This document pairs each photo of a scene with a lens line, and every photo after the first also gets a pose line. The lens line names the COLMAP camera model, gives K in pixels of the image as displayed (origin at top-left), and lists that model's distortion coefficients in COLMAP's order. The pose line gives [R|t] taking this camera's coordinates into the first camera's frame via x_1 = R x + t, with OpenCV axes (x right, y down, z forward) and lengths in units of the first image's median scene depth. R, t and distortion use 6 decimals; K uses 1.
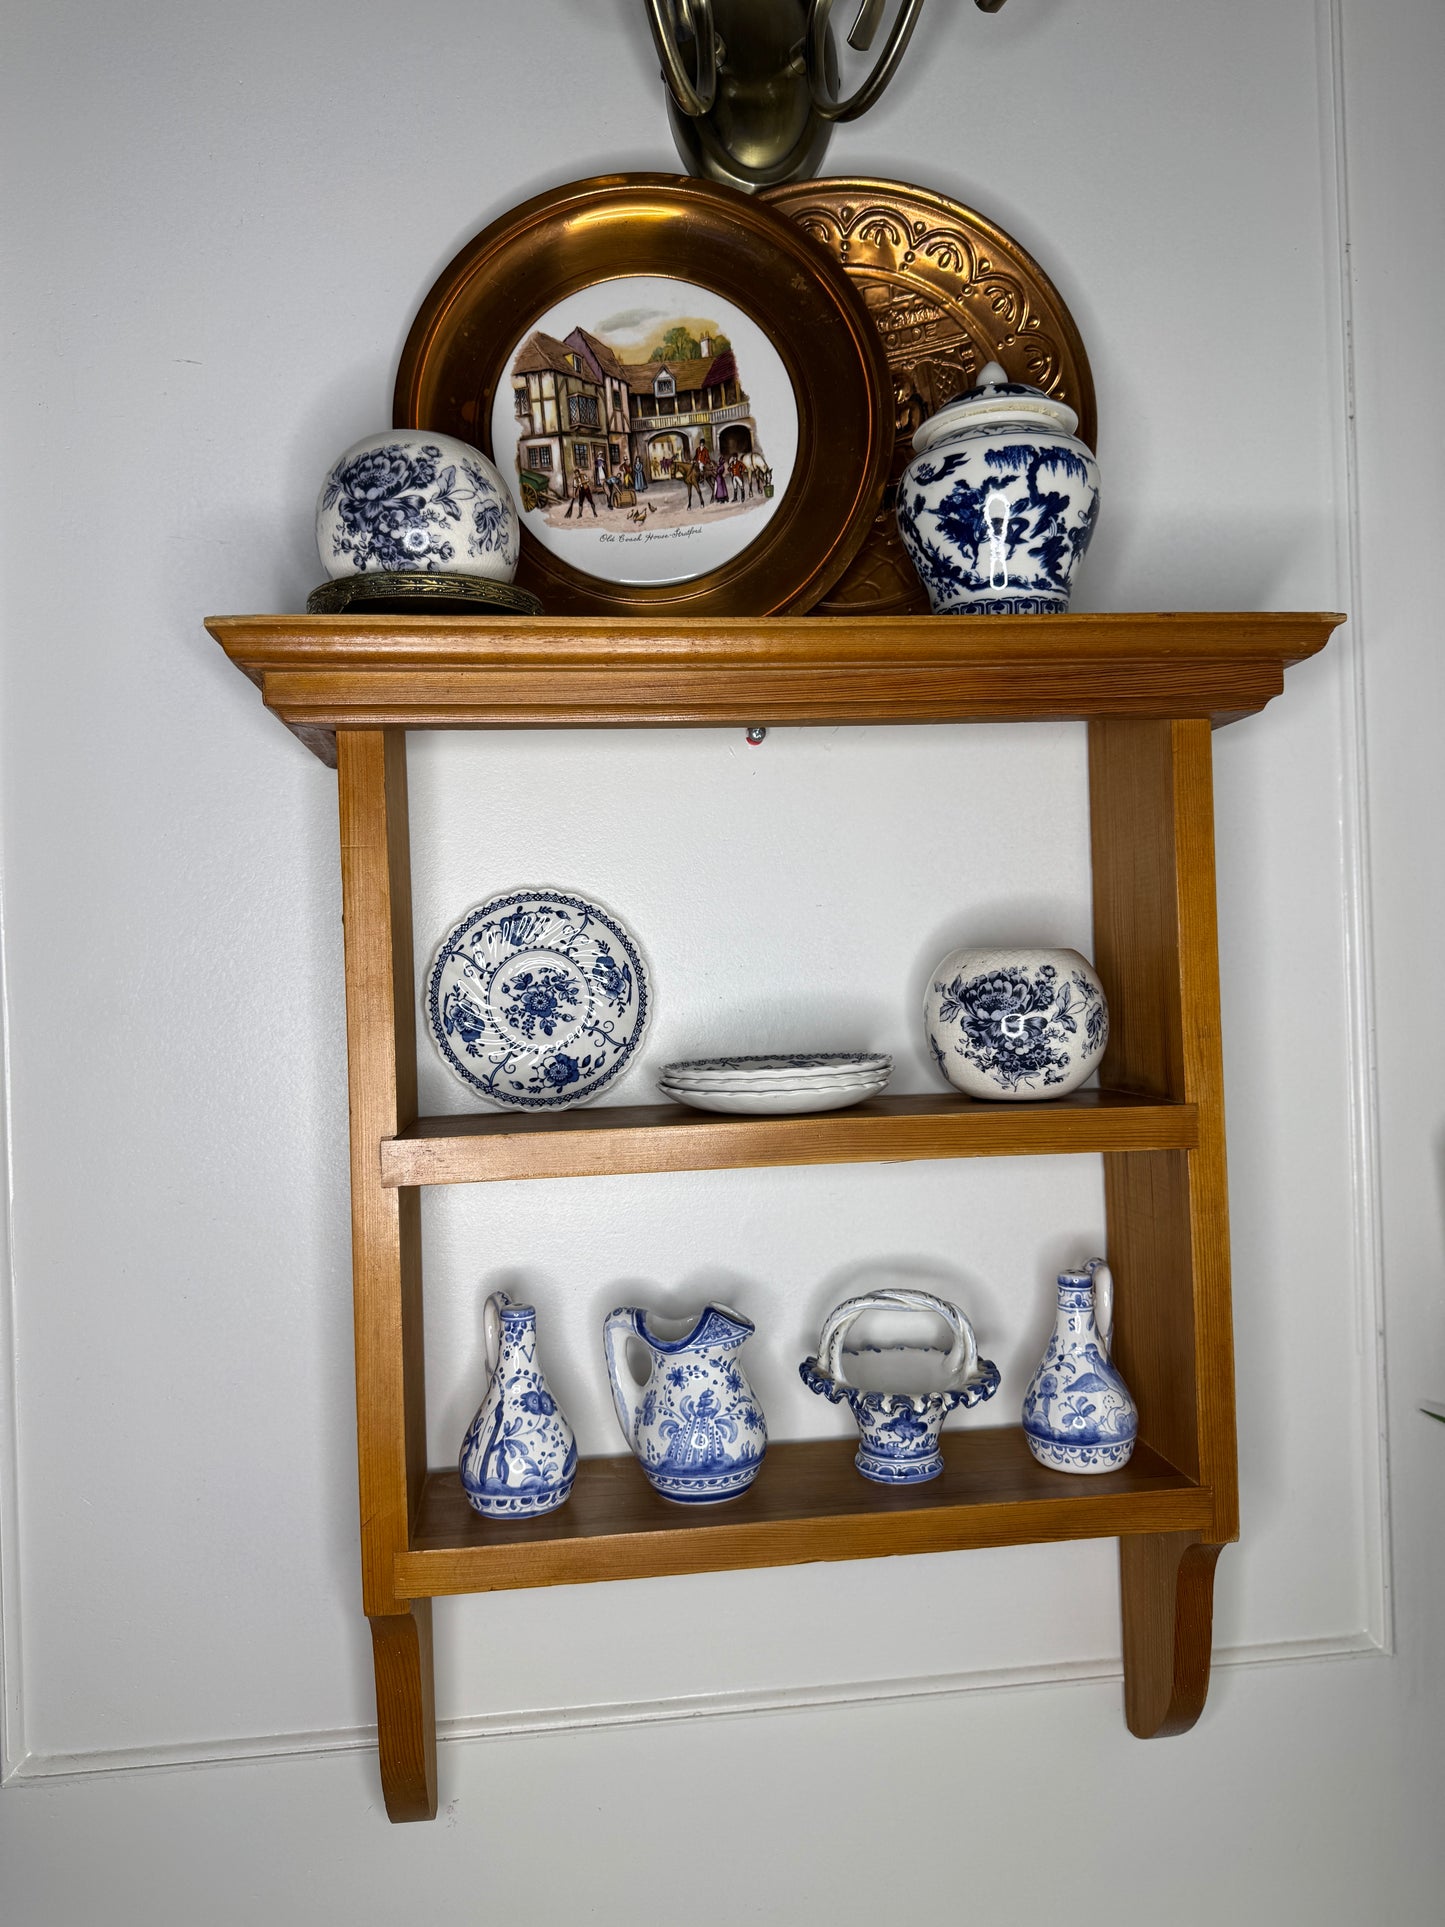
lens RADIAL K [[1375.6, 0, 726.7], [0, 1375.6, 970.6], [0, 0, 1]] dist [0.132530, -0.361160]
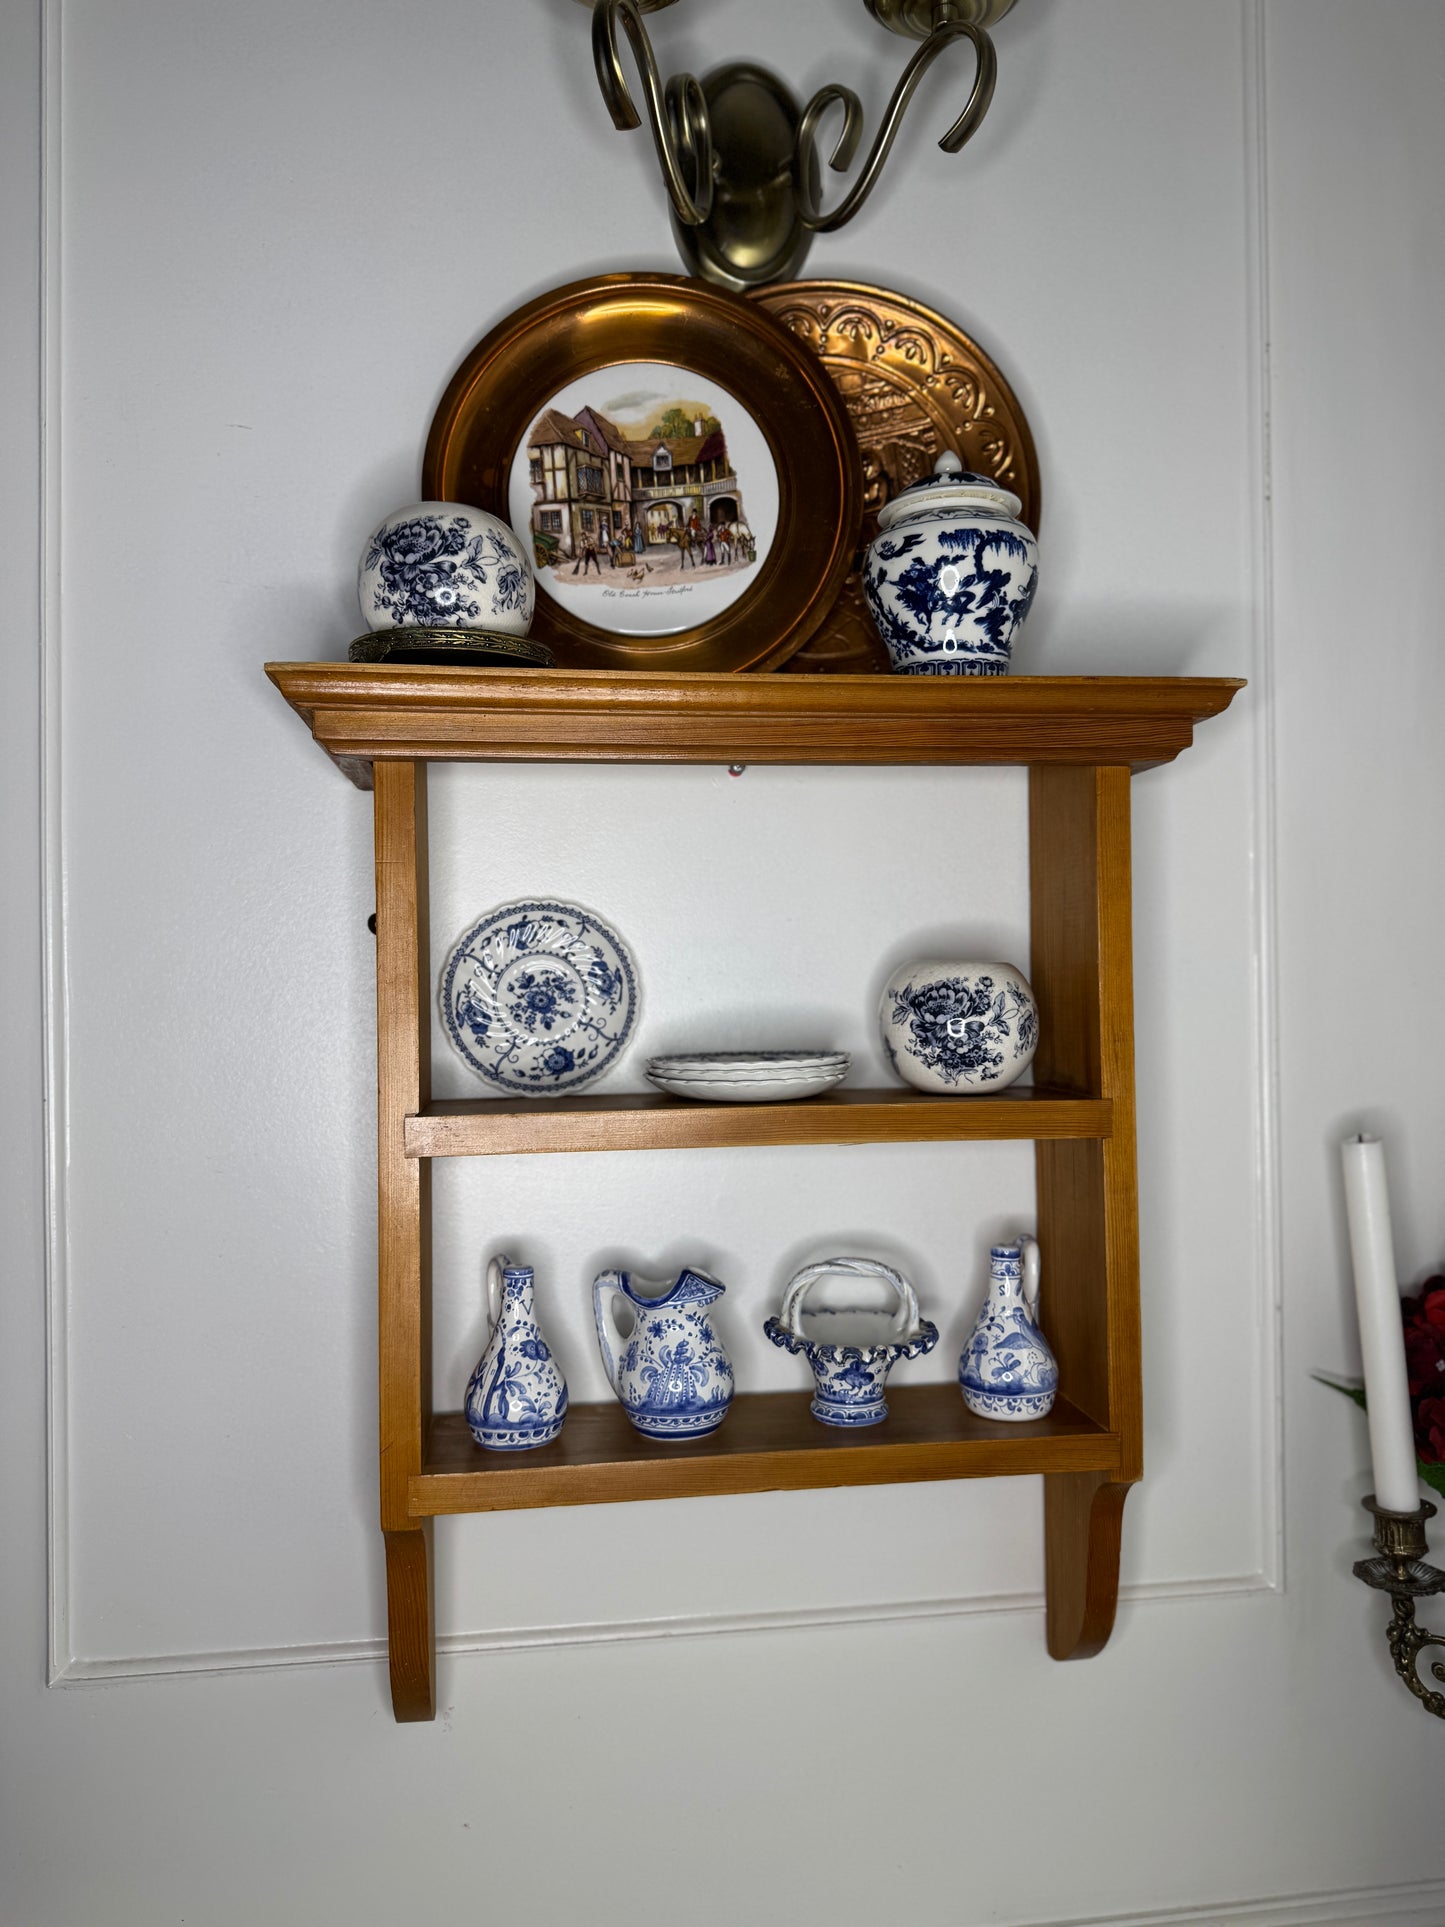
lens RADIAL K [[1372.7, 0, 729.0], [0, 1372.7, 970.6], [0, 0, 1]] dist [0.091658, -0.131314]
pose [[0.999595, 0.019780, 0.020440, -0.005118], [-0.019709, 0.999799, -0.003673, -0.000331], [-0.020508, 0.003269, 0.999784, -0.133397]]
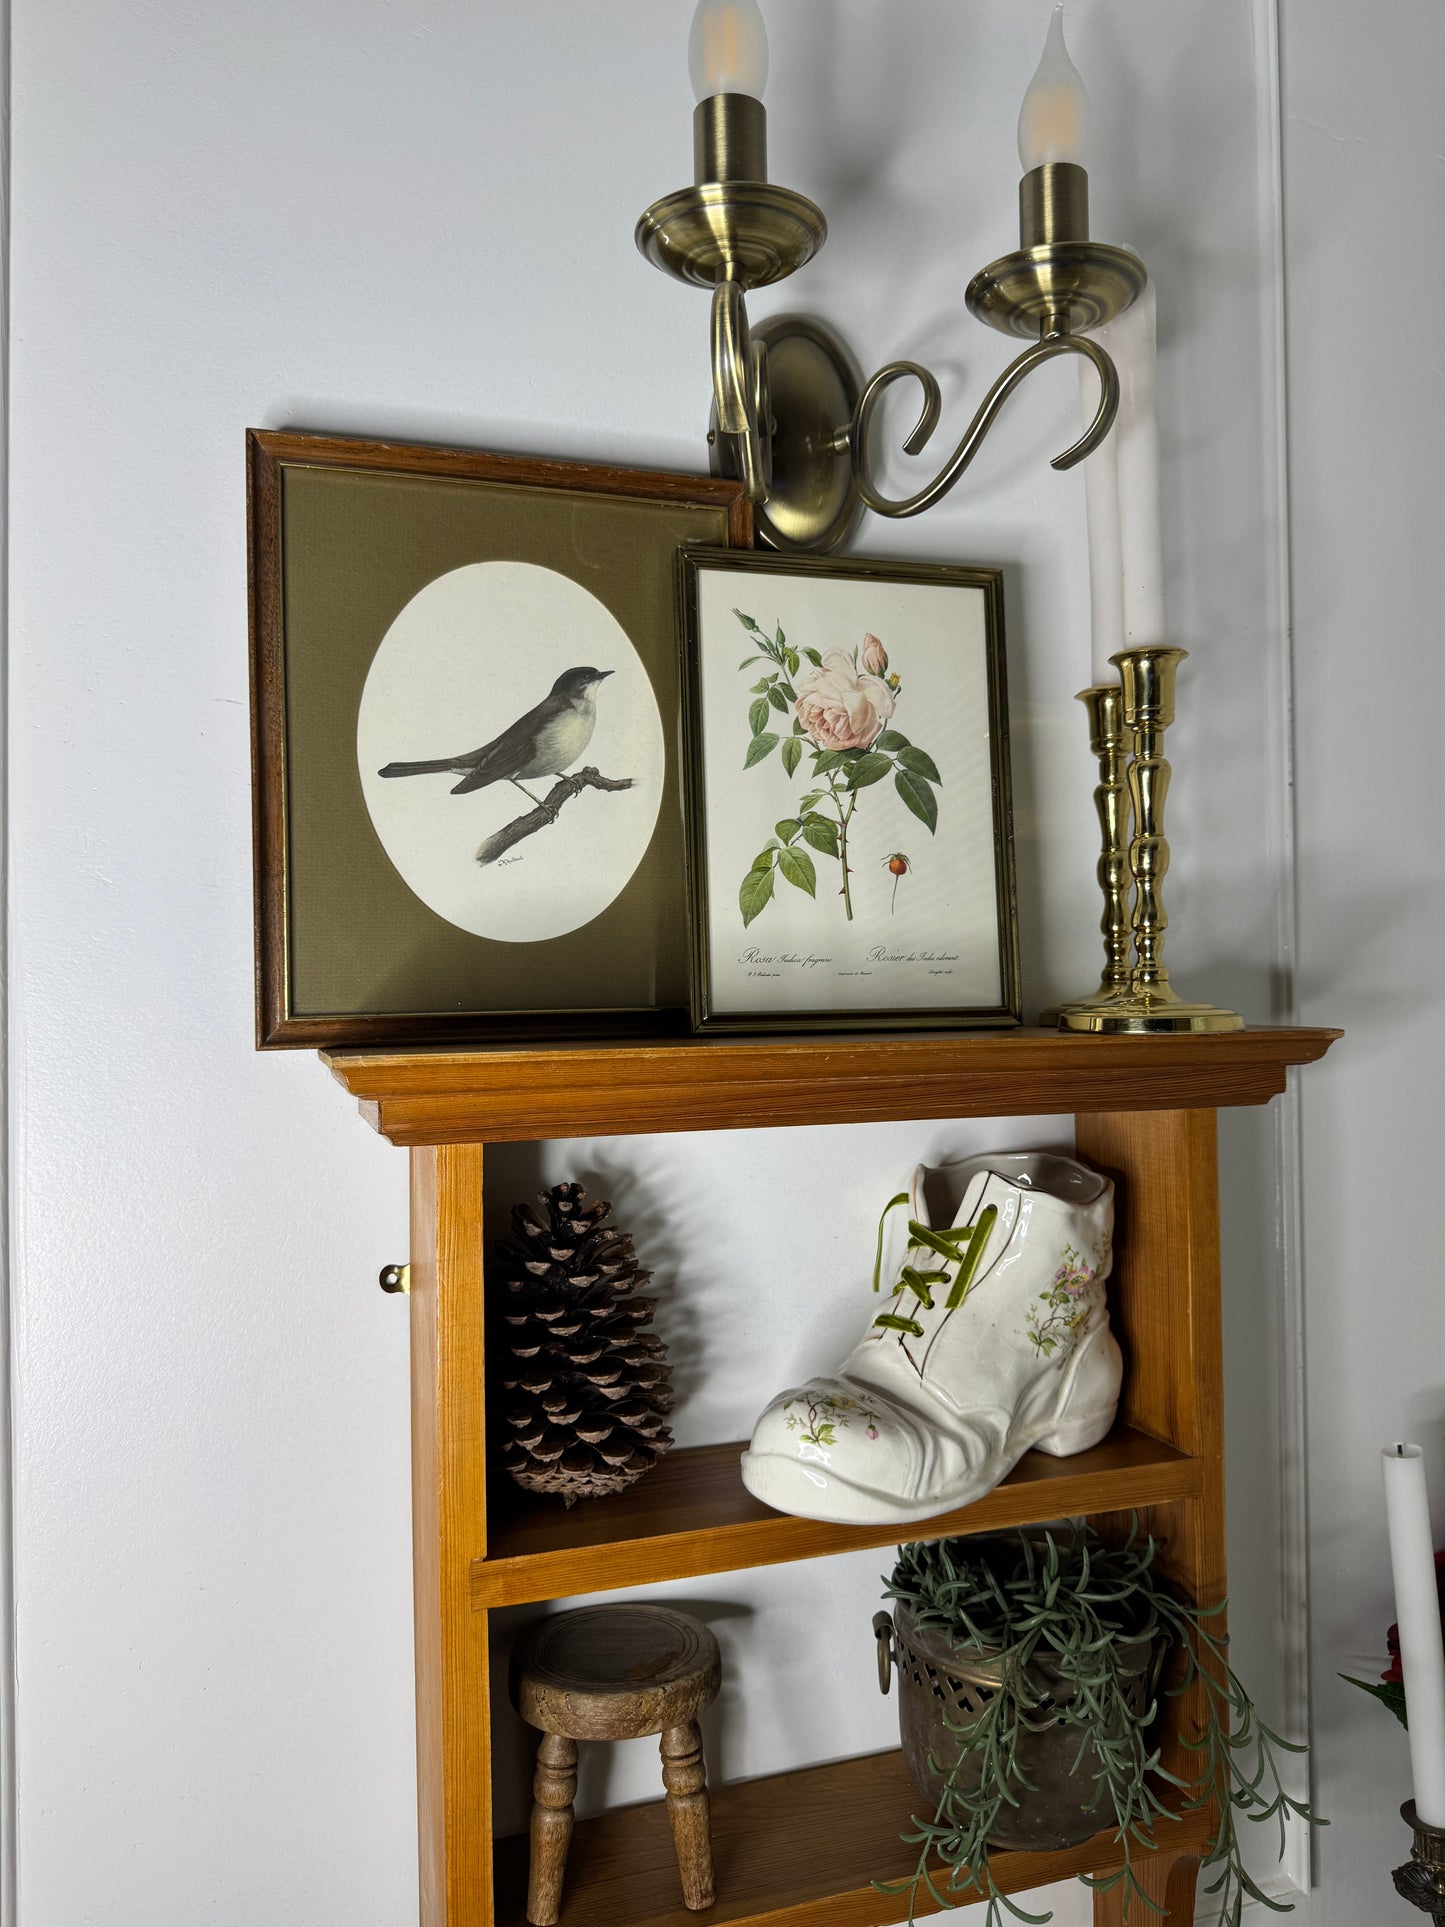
lens RADIAL K [[1385.4, 0, 728.0], [0, 1385.4, 969.7], [0, 0, 1]] dist [0.166191, -0.292290]
pose [[0.978769, 0.020706, 0.203918, -0.247254], [-0.017274, 0.999678, -0.018597, -0.243692], [-0.204238, 0.014679, 0.978811, -0.016224]]
